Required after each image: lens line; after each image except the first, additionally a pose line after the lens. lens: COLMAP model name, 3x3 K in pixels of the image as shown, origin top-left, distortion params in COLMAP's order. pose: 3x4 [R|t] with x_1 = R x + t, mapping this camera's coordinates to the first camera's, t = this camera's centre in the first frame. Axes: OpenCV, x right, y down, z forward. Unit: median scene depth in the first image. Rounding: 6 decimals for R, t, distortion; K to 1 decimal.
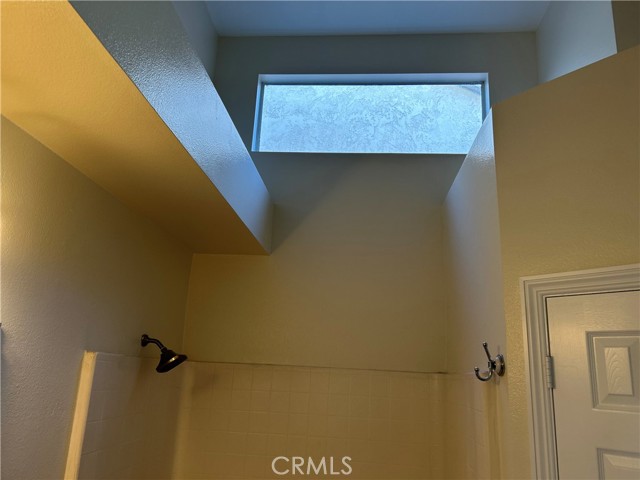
lens RADIAL K [[480.2, 0, 322.3], [0, 480.2, 240.8], [0, 0, 1]] dist [0.044214, -0.061617]
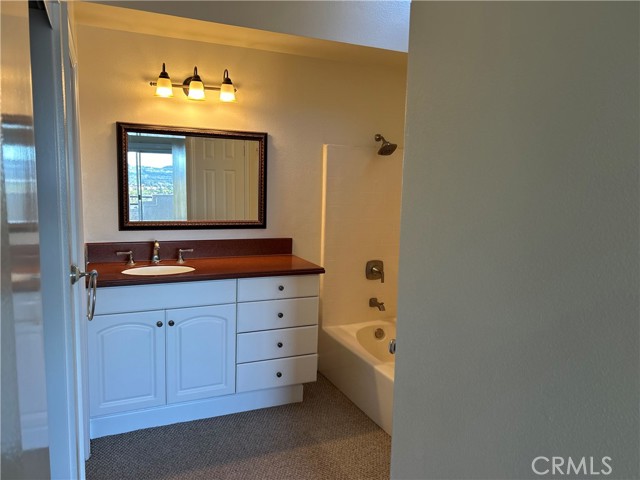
lens RADIAL K [[480.2, 0, 322.3], [0, 480.2, 240.8], [0, 0, 1]] dist [0.044214, -0.061617]
pose [[0.496224, 0.075660, -0.864891, 1.220103], [0.228505, 0.949690, 0.214181, 0.164482], [0.837584, -0.303914, 0.453971, -0.068742]]
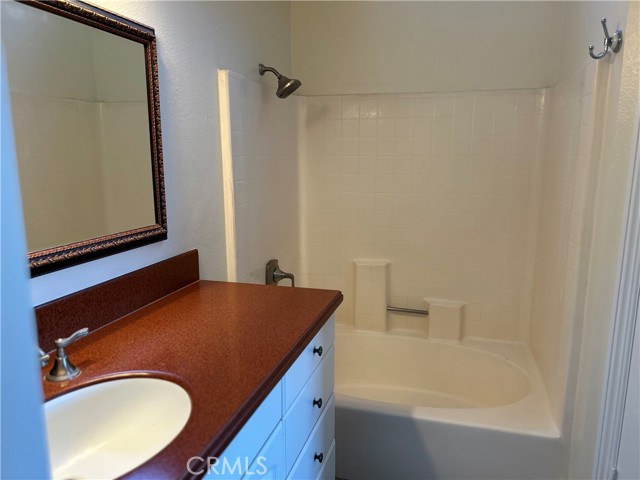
lens RADIAL K [[480.2, 0, 322.3], [0, 480.2, 240.8], [0, 0, 1]] dist [0.044214, -0.061617]
pose [[0.981354, -0.013174, -0.191759, -0.034096], [0.095201, 0.899997, 0.425373, 0.120429], [0.166979, -0.435697, 0.884470, -0.128617]]
